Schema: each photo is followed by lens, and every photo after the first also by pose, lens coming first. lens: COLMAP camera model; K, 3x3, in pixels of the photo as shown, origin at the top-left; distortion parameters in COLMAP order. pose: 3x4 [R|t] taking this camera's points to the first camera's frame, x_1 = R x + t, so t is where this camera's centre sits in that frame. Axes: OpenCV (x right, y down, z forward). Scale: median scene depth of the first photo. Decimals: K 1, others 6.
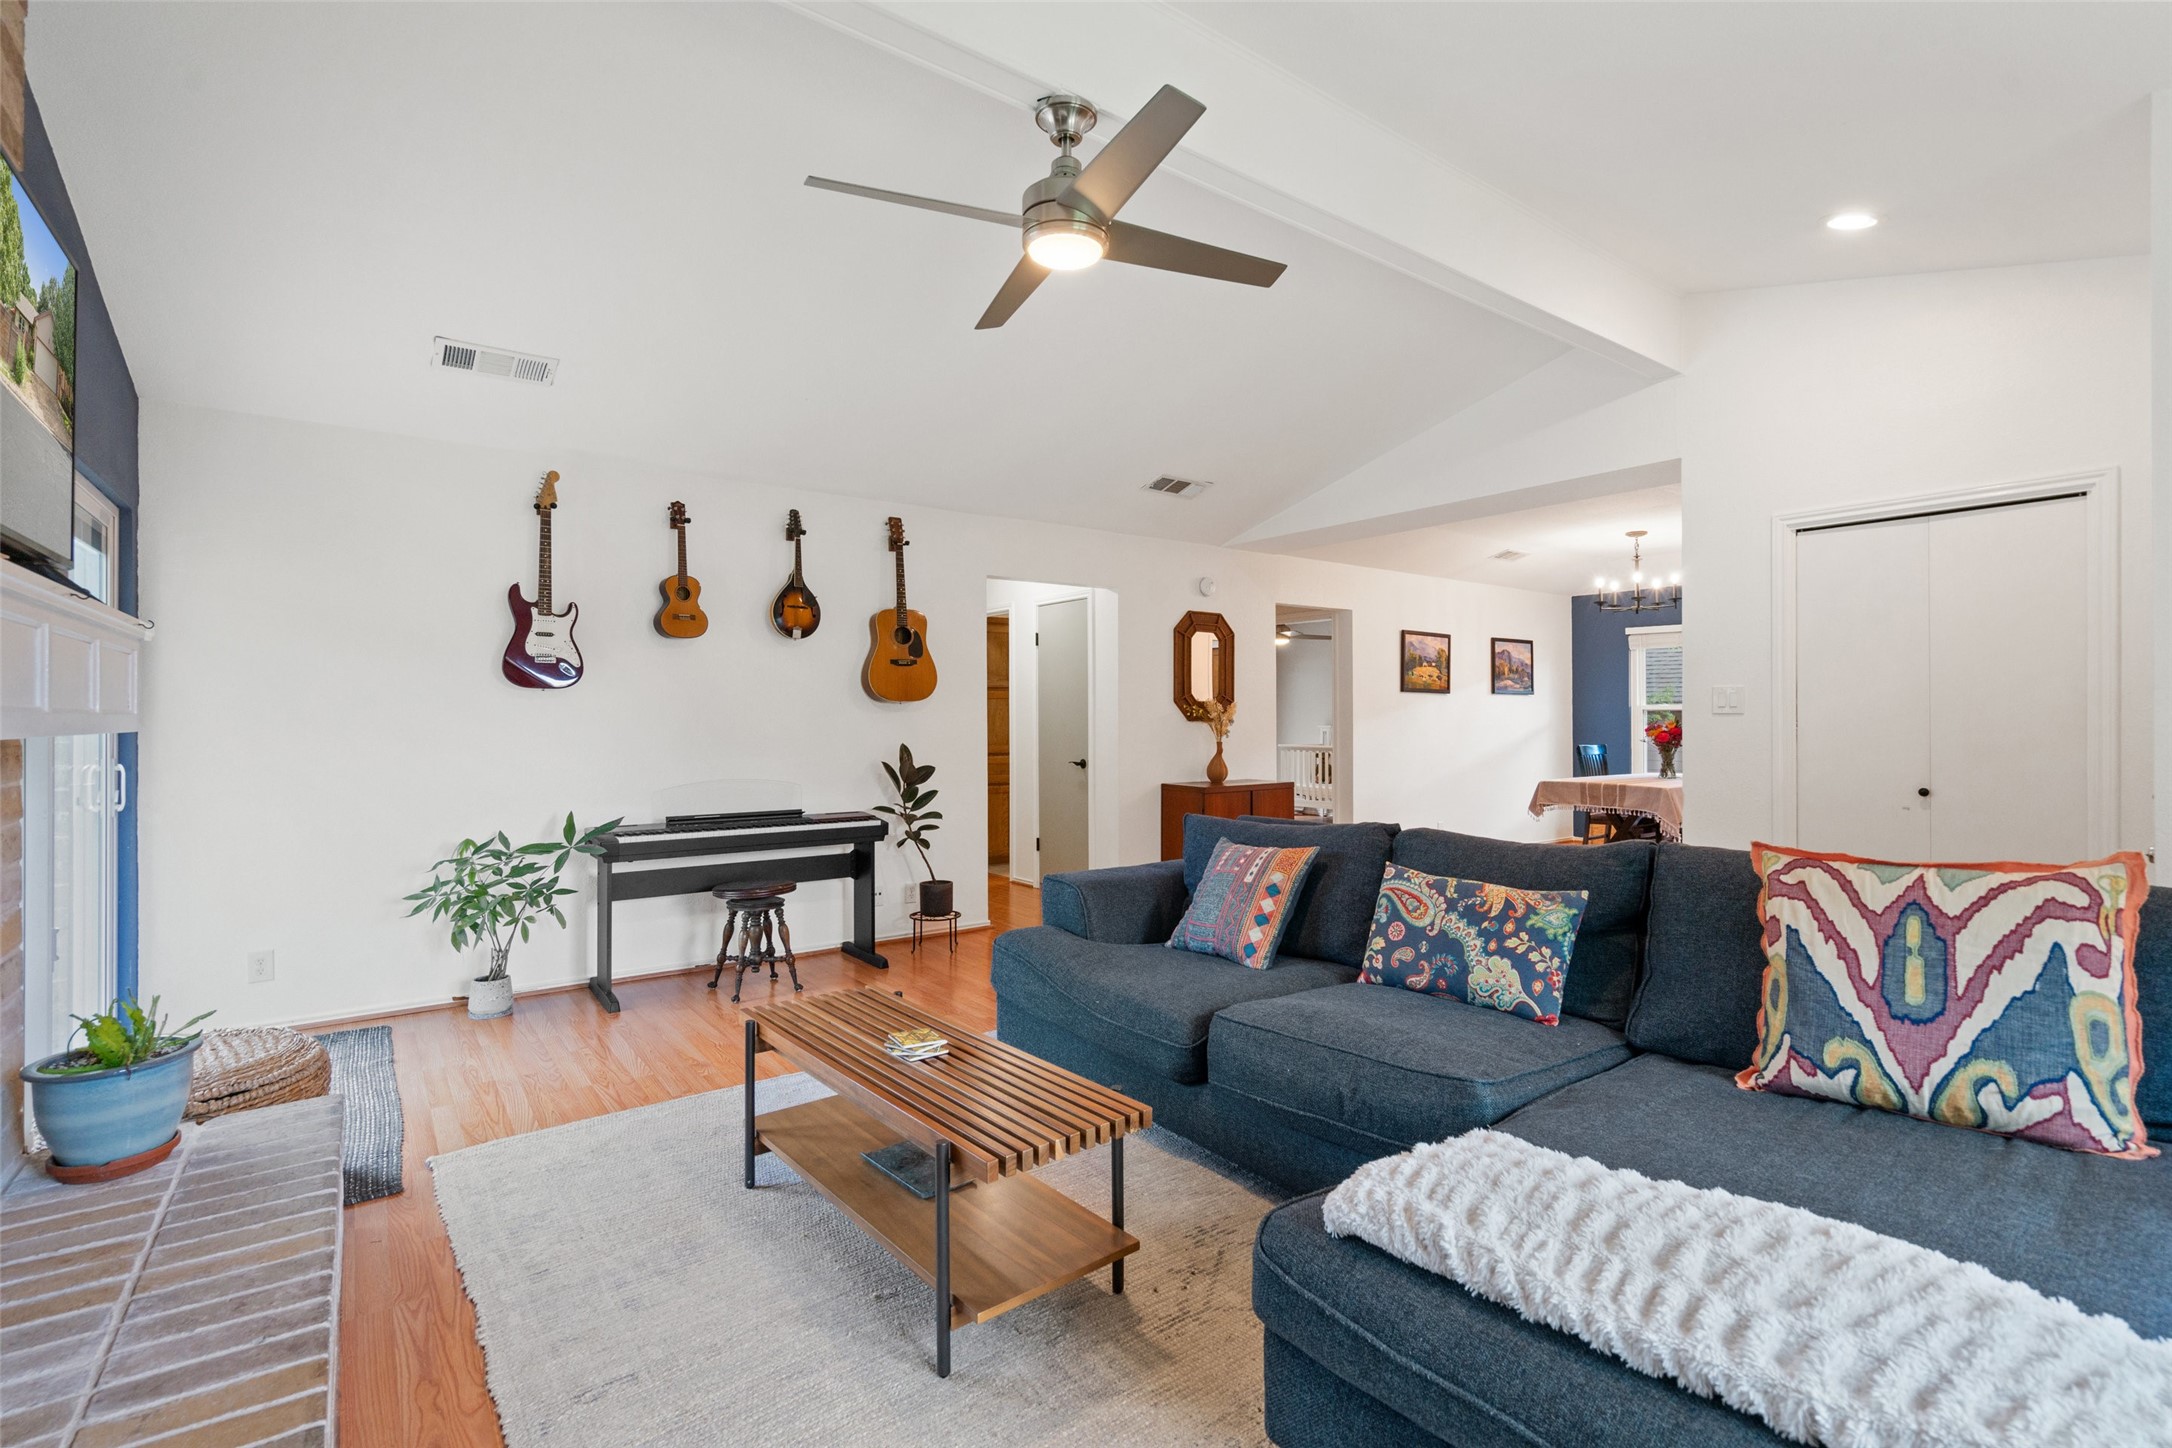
lens RADIAL K [[993.9, 0, 1082.7], [0, 993.9, 714.5], [0, 0, 1]] dist [-0.001263, 0.000628]
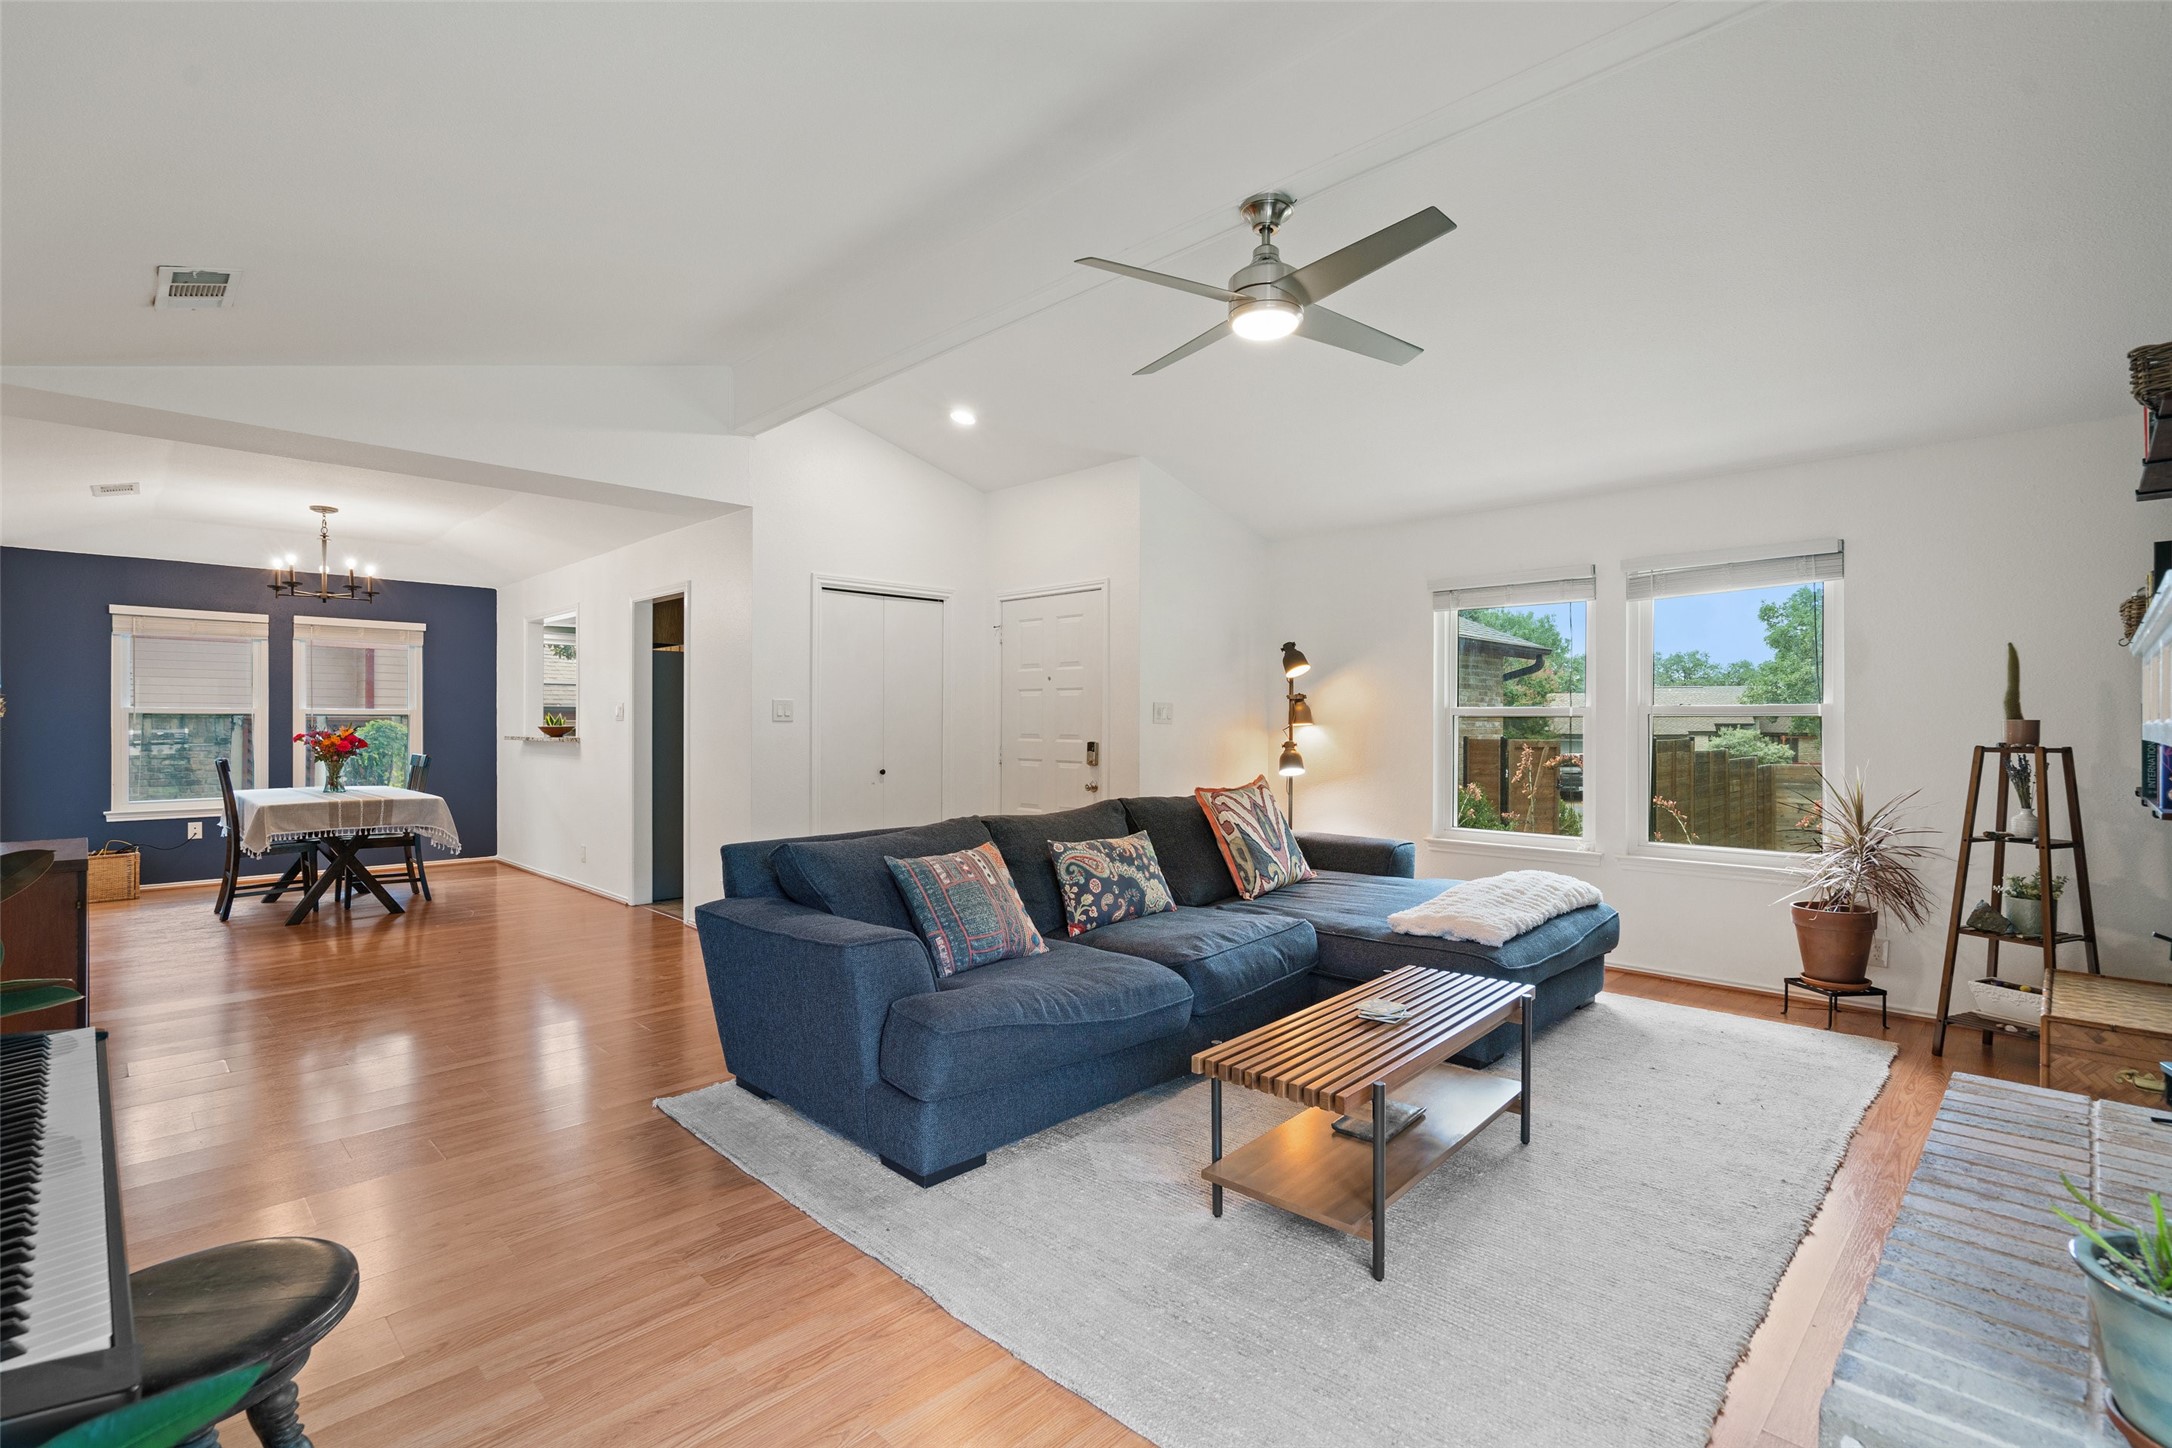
lens RADIAL K [[995.6, 0, 1084.3], [0, 995.6, 721.1], [0, 0, 1]] dist [-0.002562, 0.001224]
pose [[-0.152604, 0.002421, 0.988284, -0.673767], [-0.004803, 0.999983, -0.003192, 0.001109], [-0.988276, -0.005234, -0.152590, 0.820062]]
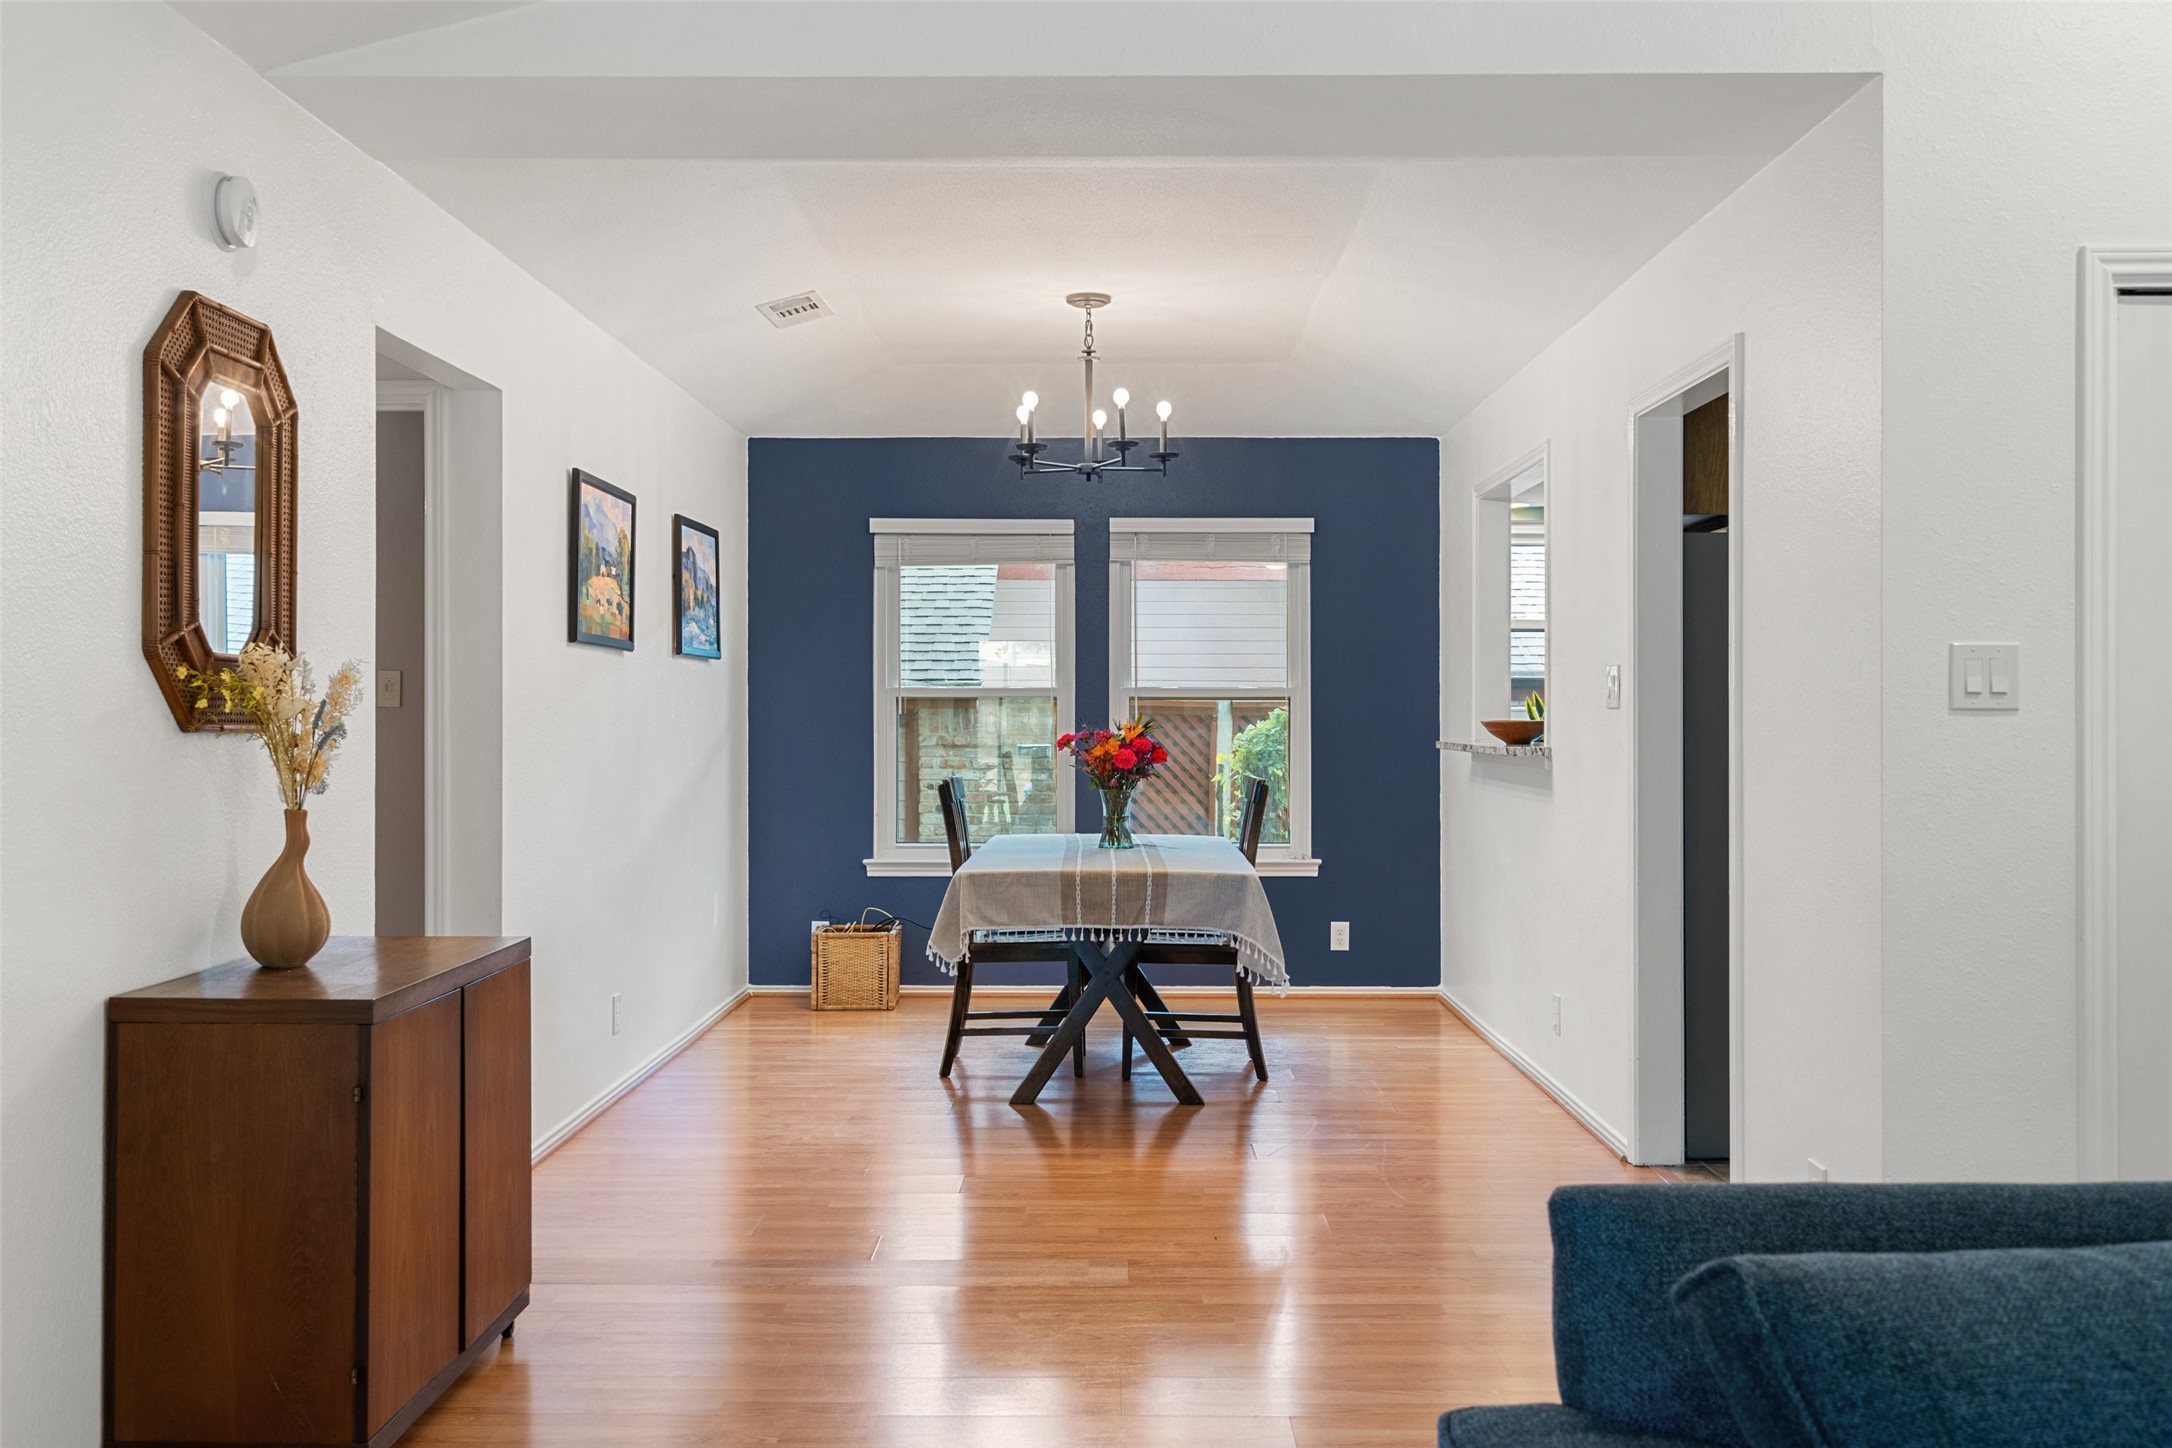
lens RADIAL K [[1924.8, 0, 1092.5], [0, 1924.8, 700.3], [0, 0, 1]] dist [-0.009703, -0.003304]
pose [[0.601869, 0.004833, 0.798580, -0.218223], [-0.003536, 0.999988, -0.003387, -0.000902], [-0.798587, -0.000785, 0.601879, 0.821125]]
